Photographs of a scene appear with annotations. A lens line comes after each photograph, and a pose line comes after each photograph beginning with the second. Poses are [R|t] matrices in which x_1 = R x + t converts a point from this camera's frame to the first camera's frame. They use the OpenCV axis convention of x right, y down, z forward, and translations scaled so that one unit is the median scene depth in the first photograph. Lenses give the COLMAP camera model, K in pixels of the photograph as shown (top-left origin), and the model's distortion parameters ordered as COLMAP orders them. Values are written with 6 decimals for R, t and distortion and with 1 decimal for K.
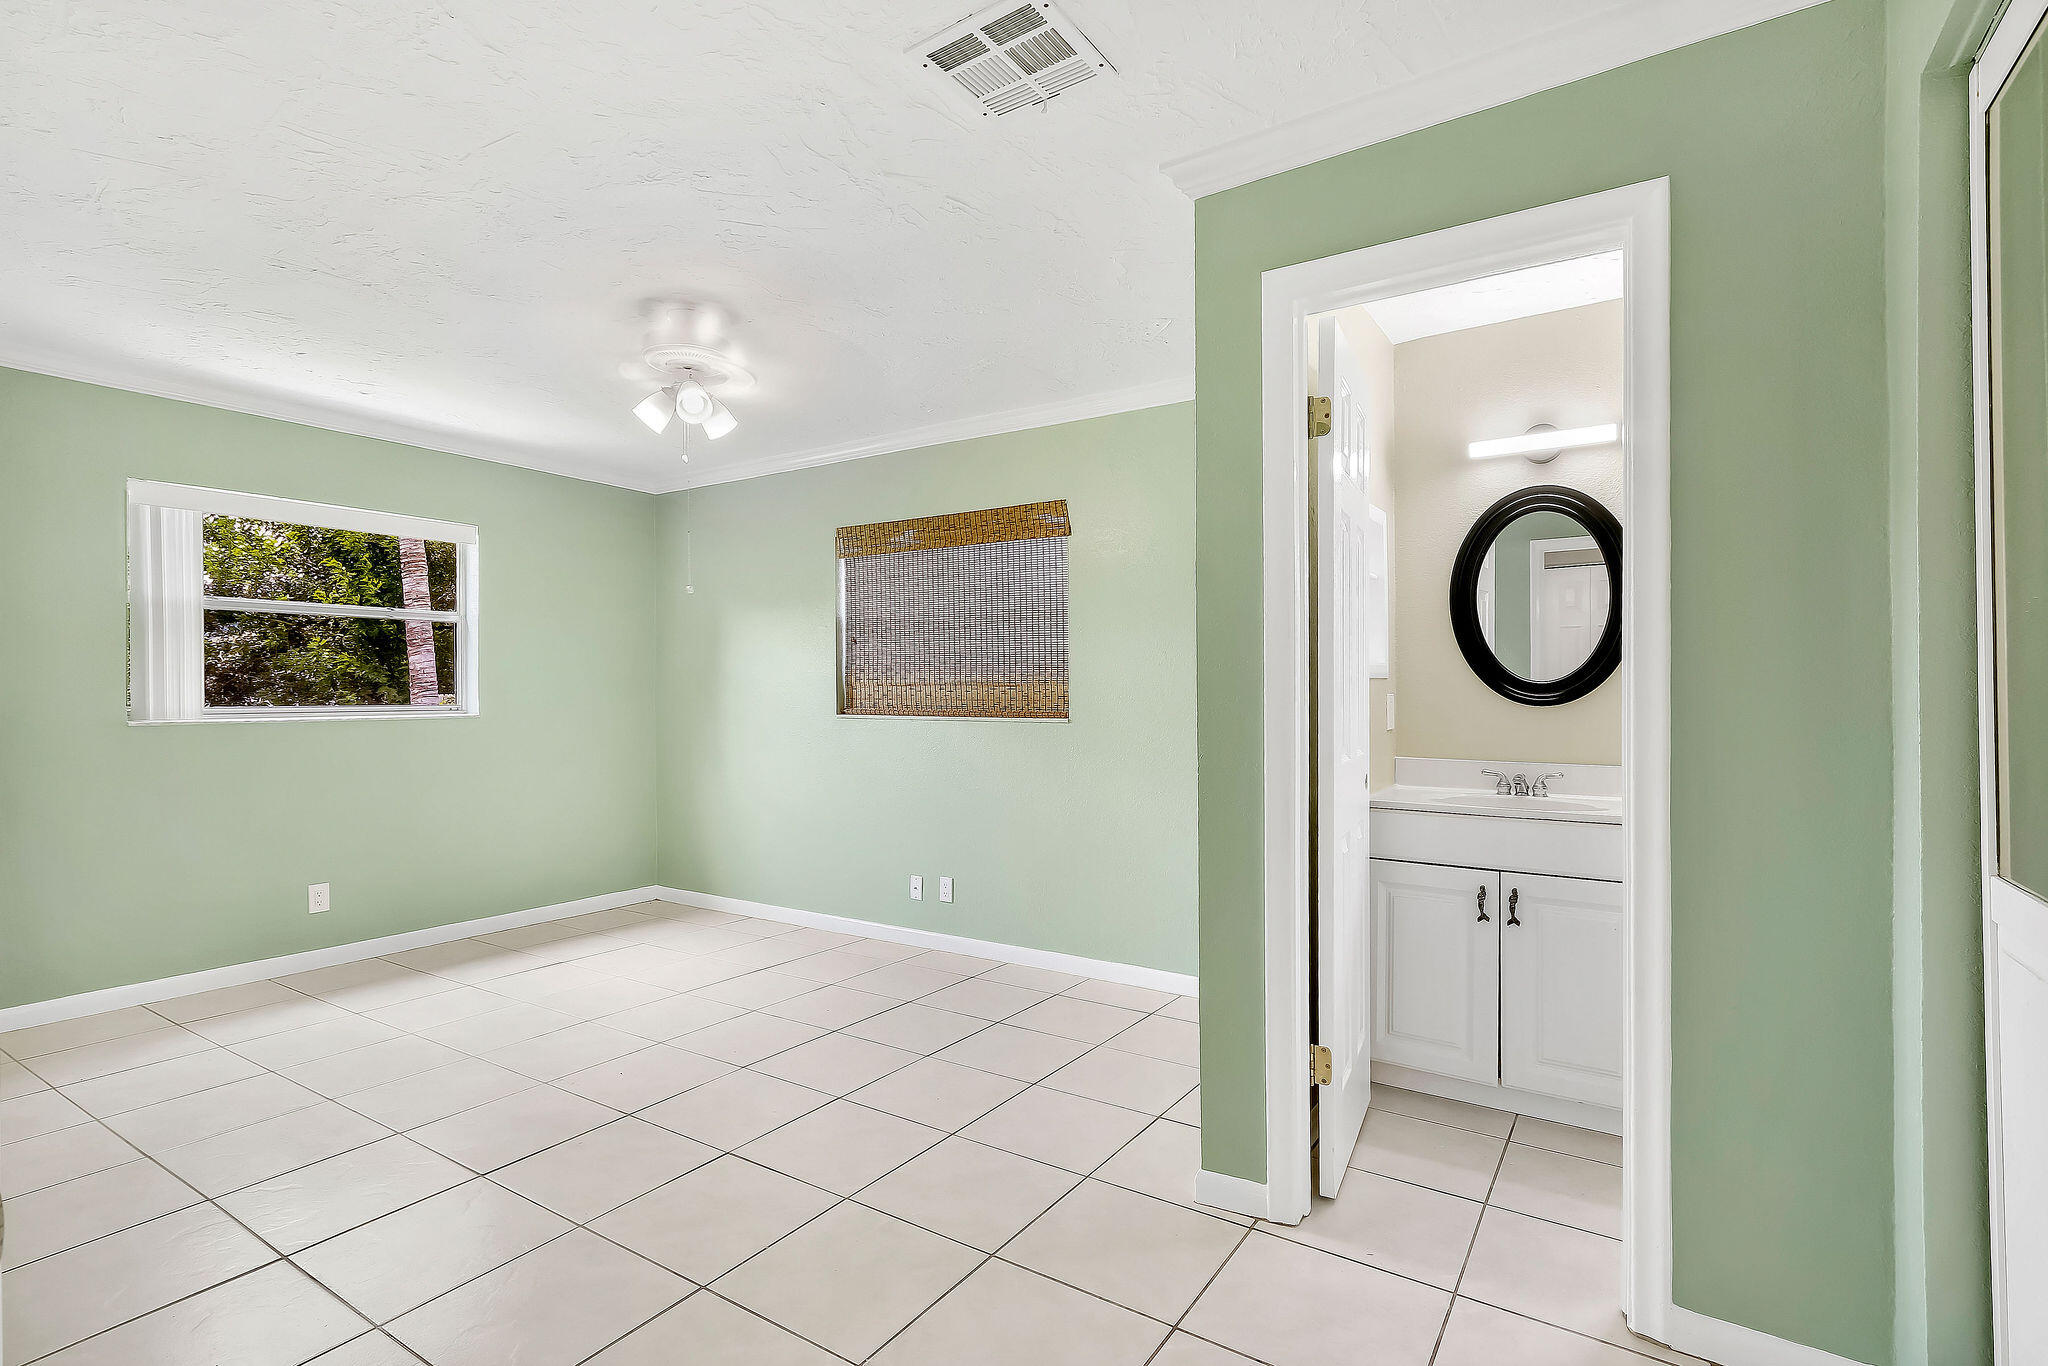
lens RADIAL K [[966.8, 0, 983.1], [0, 966.8, 676.8], [0, 0, 1]] dist [0.019460, -0.000004]
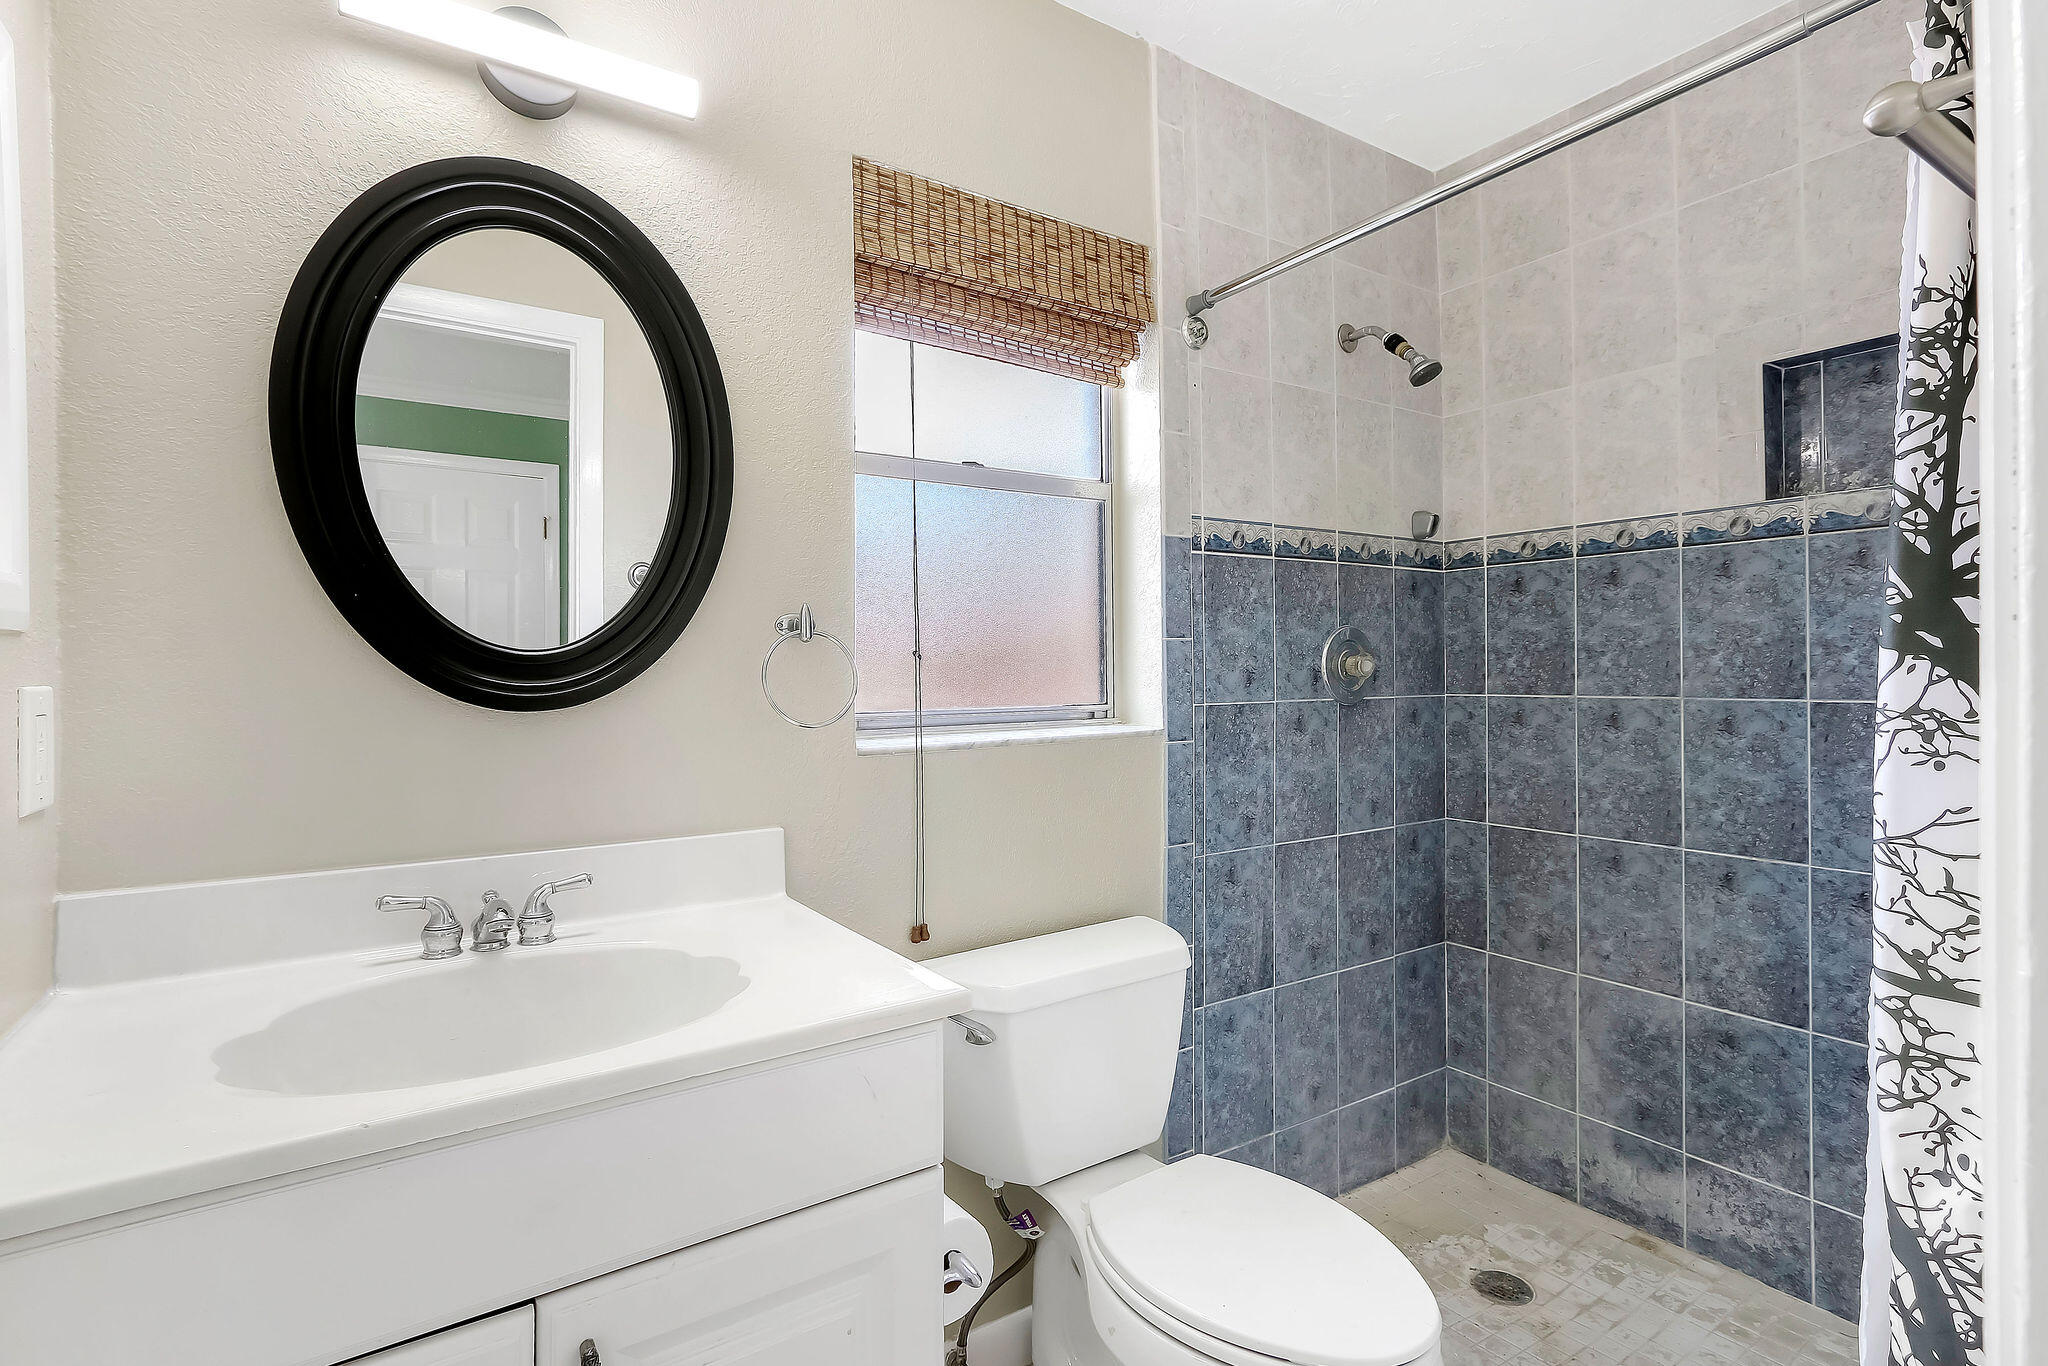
lens RADIAL K [[966.8, 0, 983.1], [0, 966.8, 676.8], [0, 0, 1]] dist [0.019460, -0.000004]
pose [[0.380848, -0.001415, 0.924637, 0.276952], [-0.010762, 0.999924, 0.005963, 0.011909], [-0.924575, -0.012222, 0.380804, 0.680047]]
